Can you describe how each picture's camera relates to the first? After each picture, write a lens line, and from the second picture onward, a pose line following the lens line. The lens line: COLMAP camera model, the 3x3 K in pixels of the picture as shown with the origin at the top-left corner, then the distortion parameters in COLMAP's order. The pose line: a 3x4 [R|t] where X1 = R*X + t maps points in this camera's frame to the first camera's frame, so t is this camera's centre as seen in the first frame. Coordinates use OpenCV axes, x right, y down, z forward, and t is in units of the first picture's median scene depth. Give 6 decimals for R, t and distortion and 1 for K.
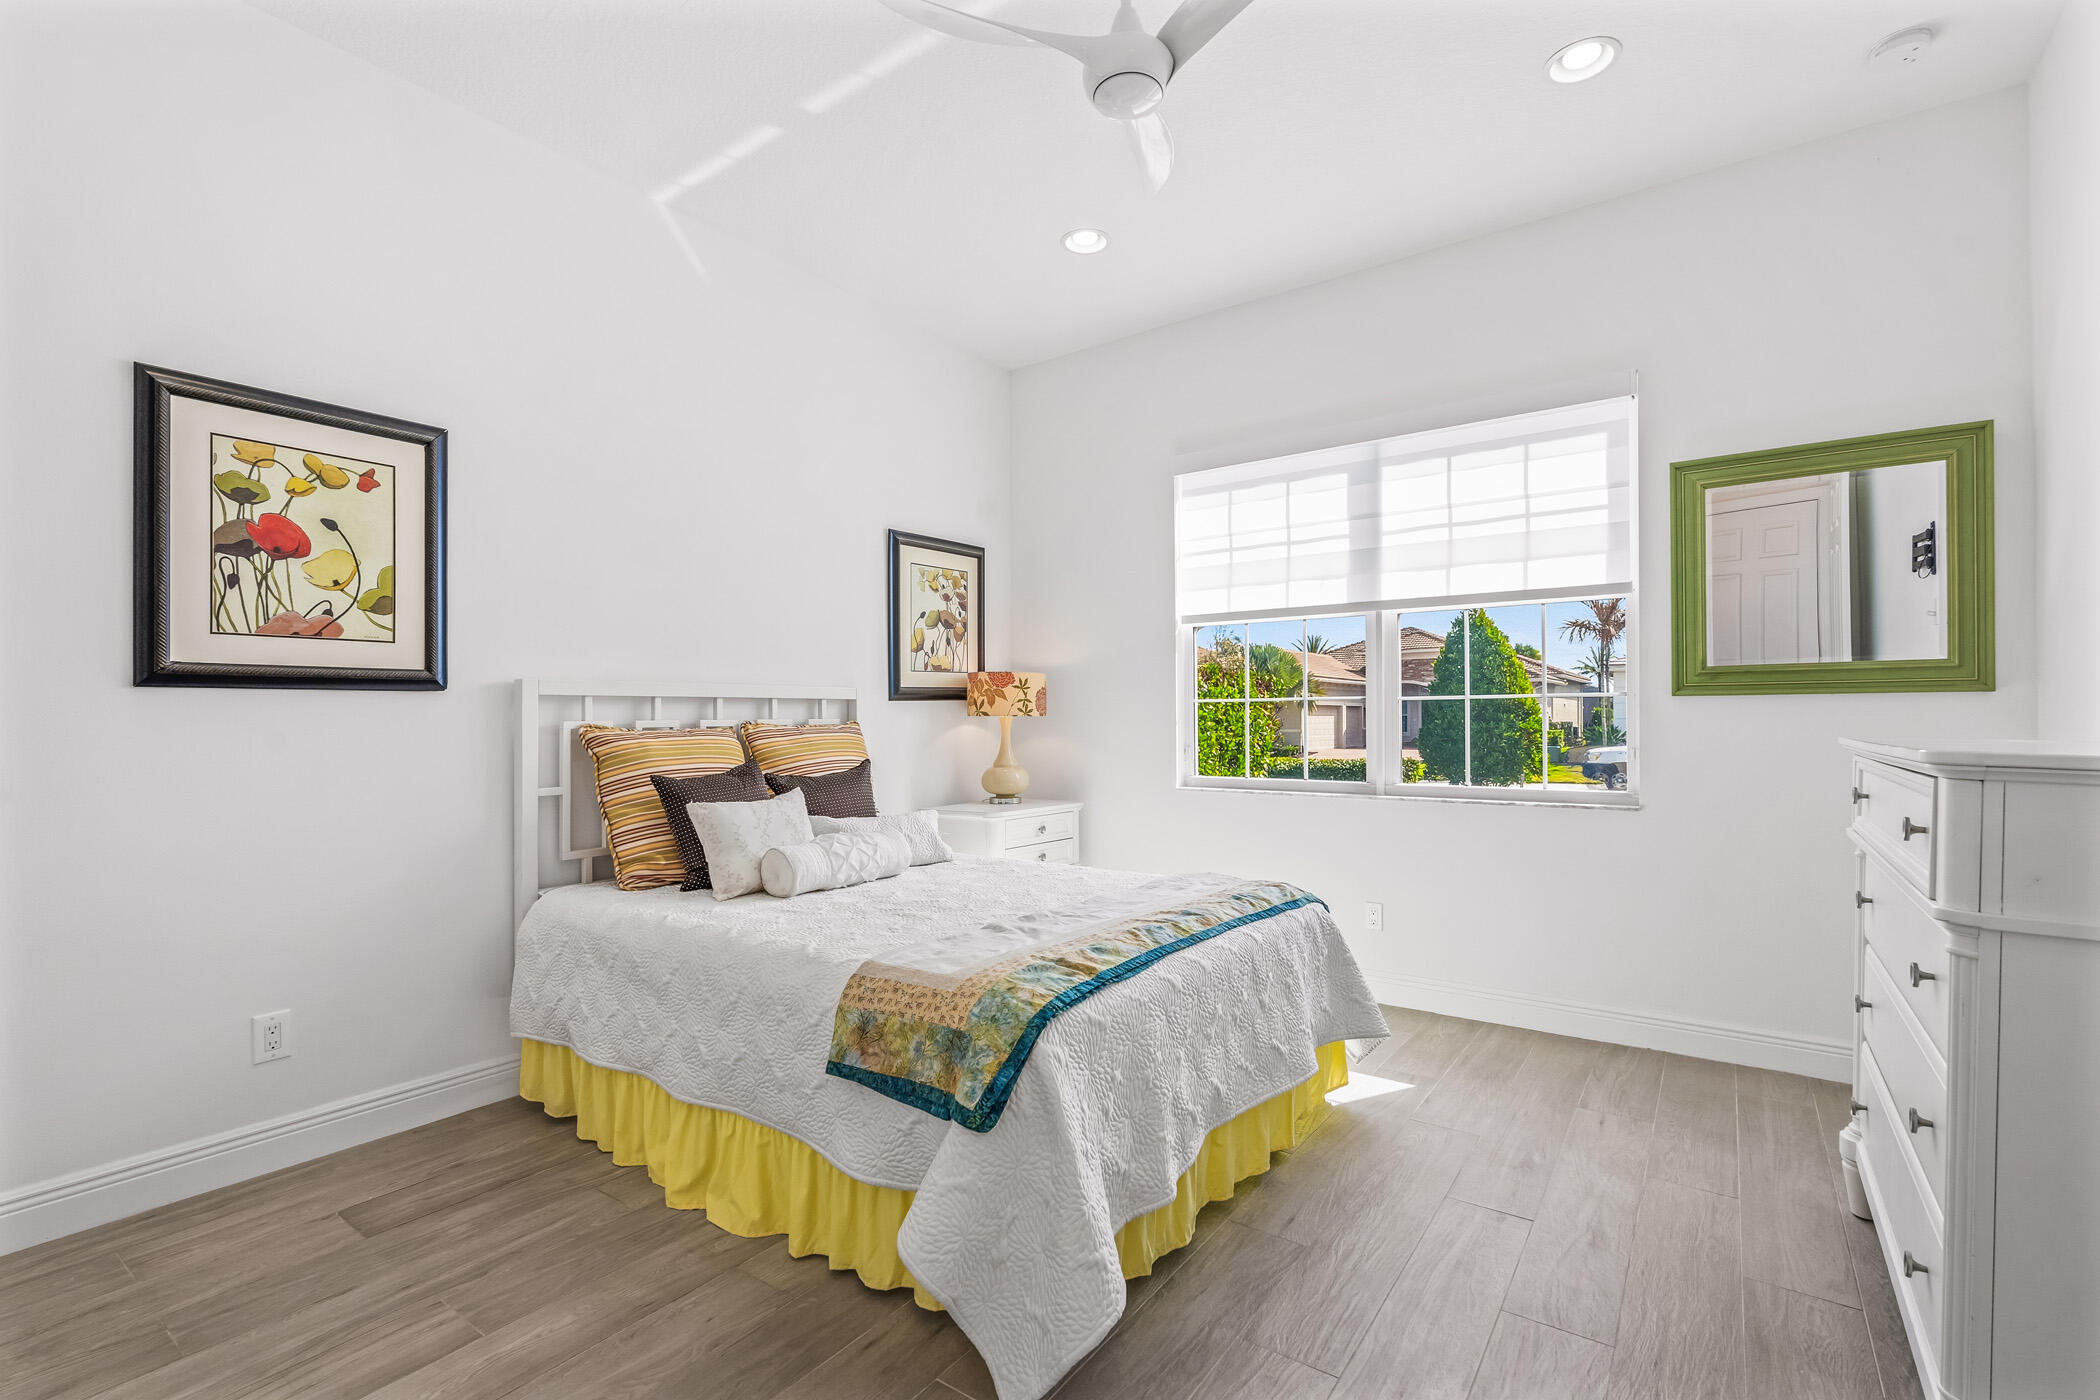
lens RADIAL K [[946.7, 0, 1047.0], [0, 946.7, 714.5], [0, 0, 1]] dist [-0.006344, 0.001674]
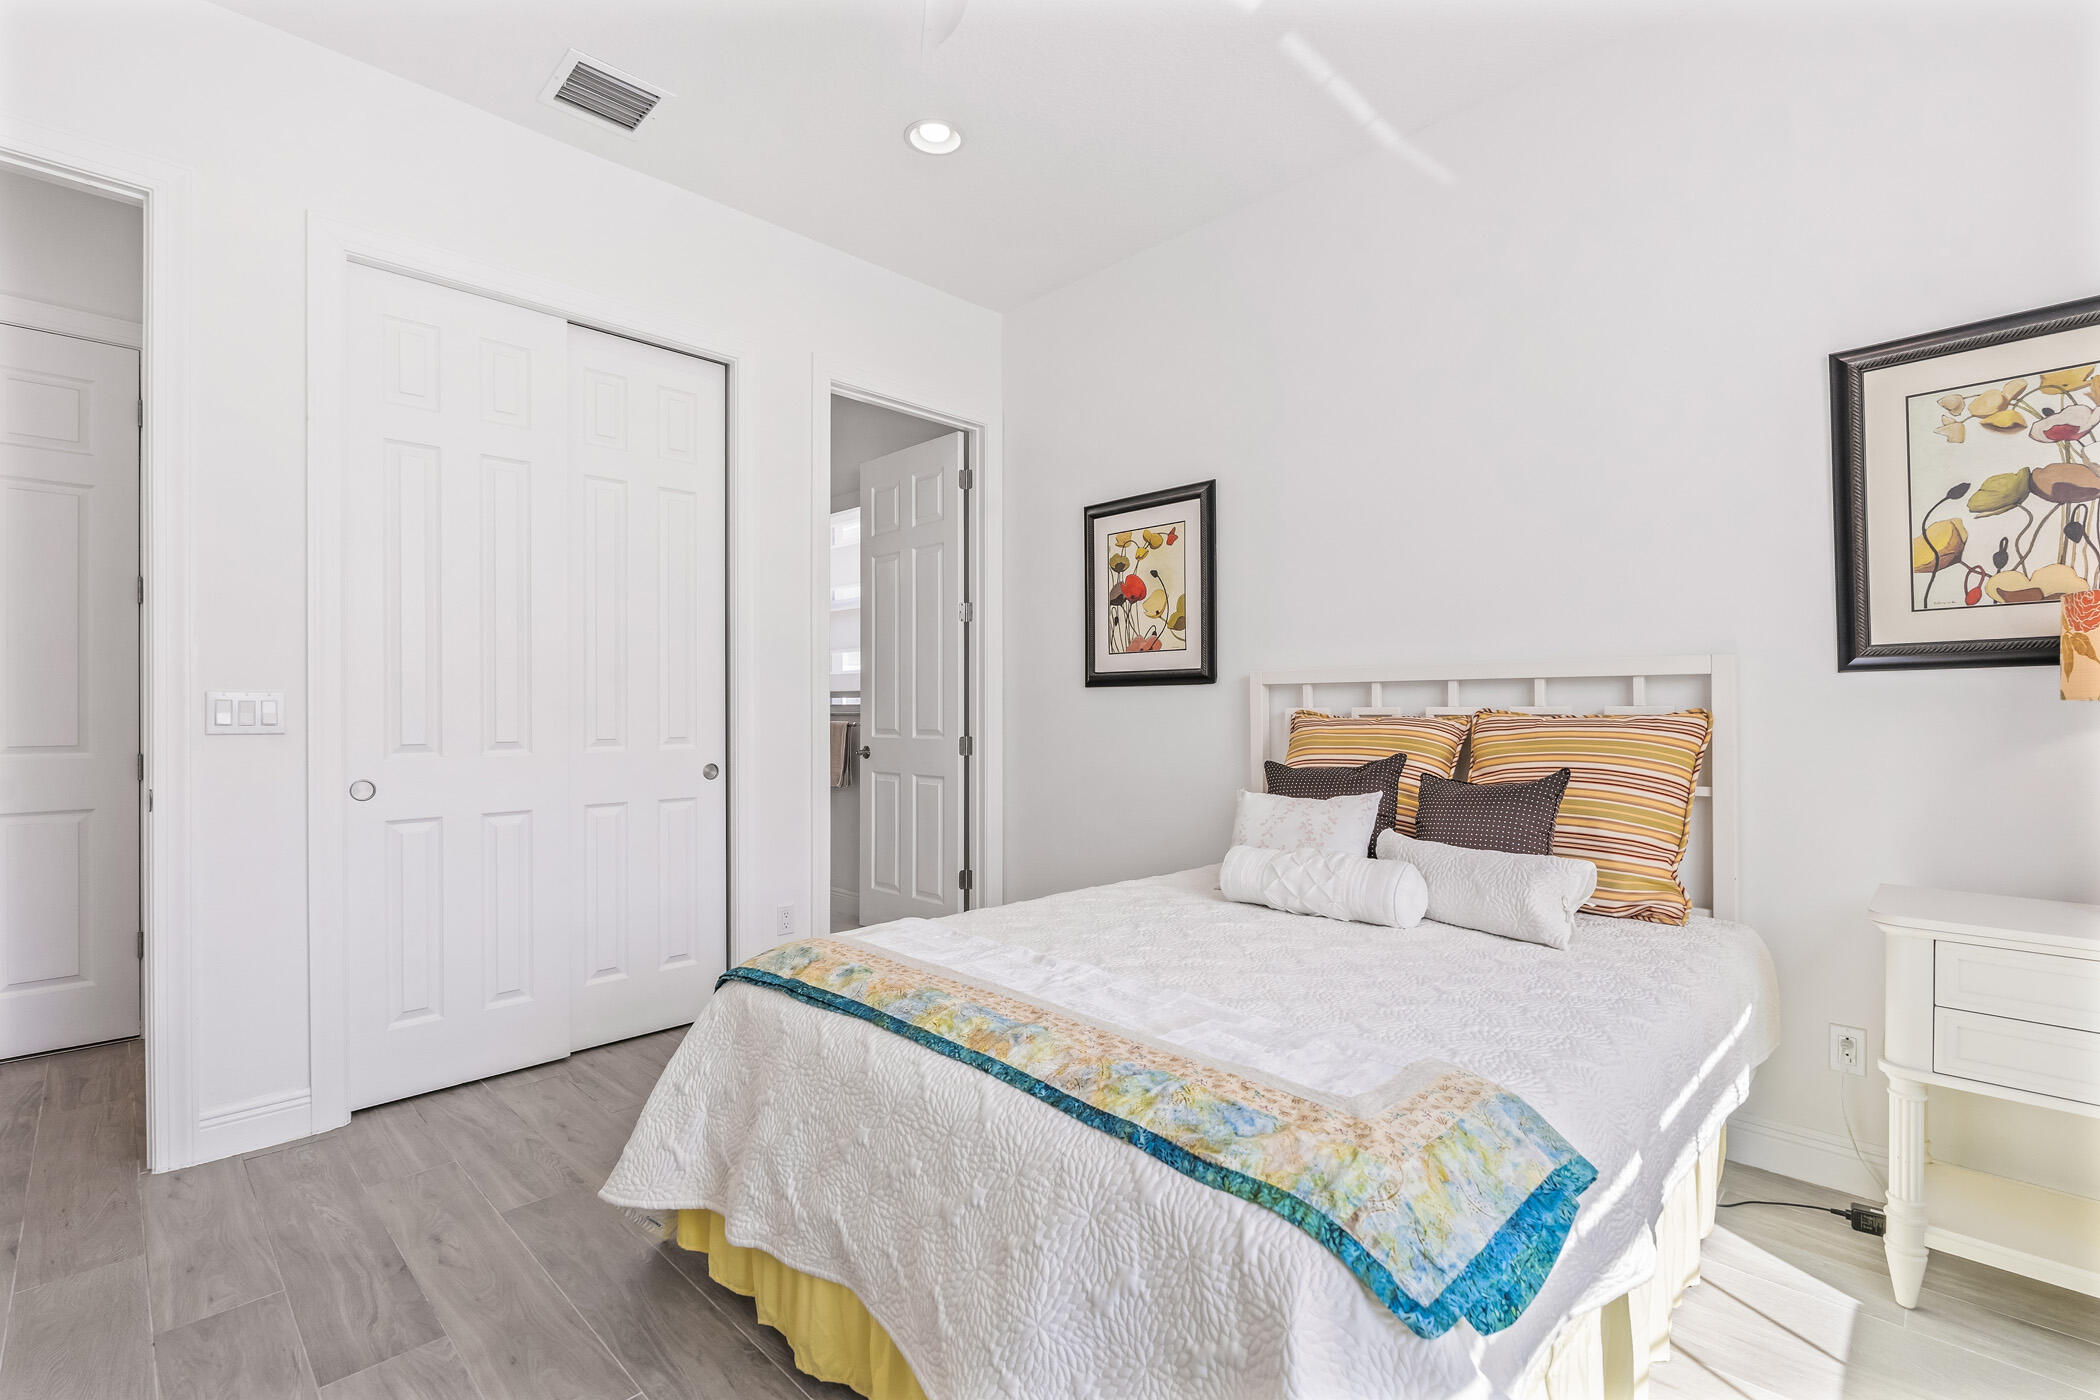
lens RADIAL K [[946.7, 0, 1045.6], [0, 946.7, 701.3], [0, 0, 1]] dist [-0.006344, 0.001674]
pose [[-0.162992, 0.001140, -0.986627, 0.715606], [0.008210, 0.999966, -0.000201, -0.003037], [0.986593, -0.008133, -0.162996, 1.056330]]
